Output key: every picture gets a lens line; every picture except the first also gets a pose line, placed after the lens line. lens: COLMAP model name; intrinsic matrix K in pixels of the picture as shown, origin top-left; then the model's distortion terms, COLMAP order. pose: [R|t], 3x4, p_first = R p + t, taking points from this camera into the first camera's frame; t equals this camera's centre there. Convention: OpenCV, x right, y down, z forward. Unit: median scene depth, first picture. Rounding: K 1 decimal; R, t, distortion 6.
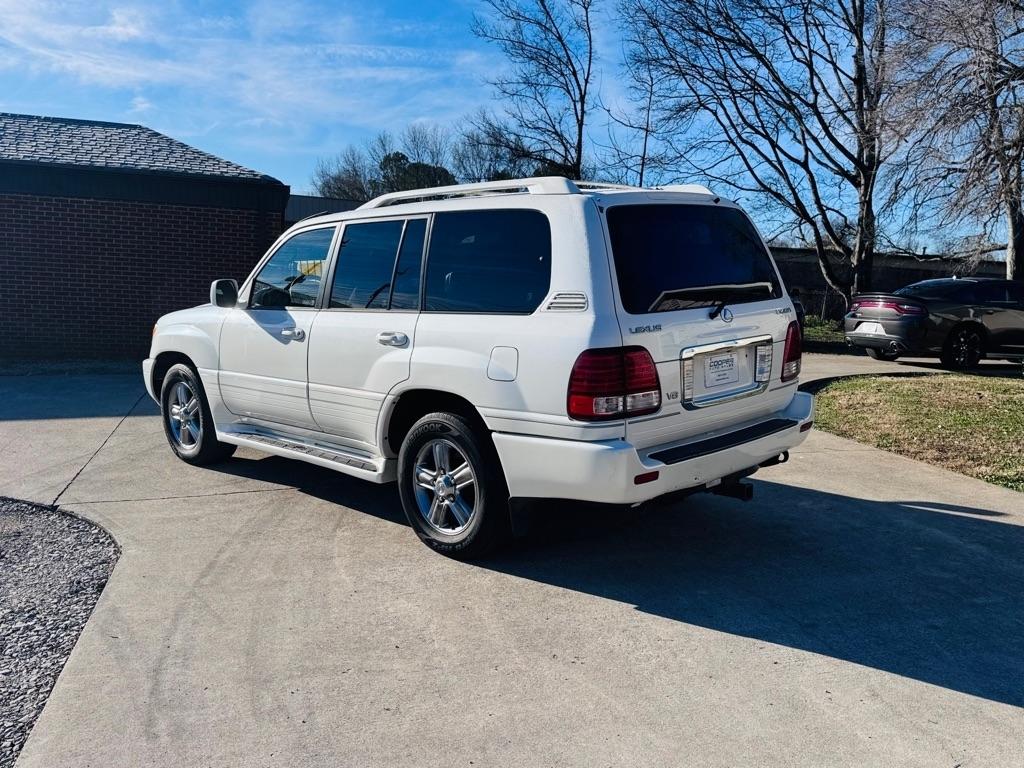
lens RADIAL K [[900.1, 0, 510.7], [0, 900.1, 405.4], [0, 0, 1]] dist [0.183248, -0.383588]
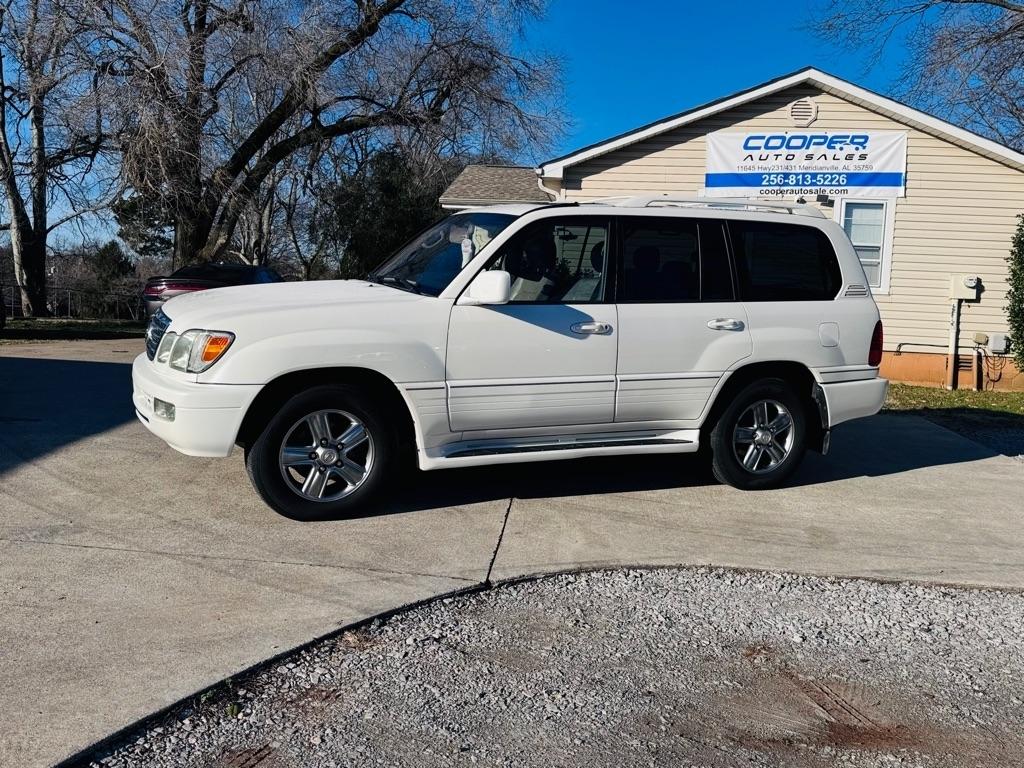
lens RADIAL K [[874.1, 0, 513.2], [0, 874.1, 403.9], [0, 0, 1]] dist [0.168946, -0.342891]
pose [[0.361785, -0.133139, 0.922706, -0.467831], [0.107198, 0.989126, 0.100692, -0.041523], [-0.926078, 0.062483, 0.372123, 0.295348]]
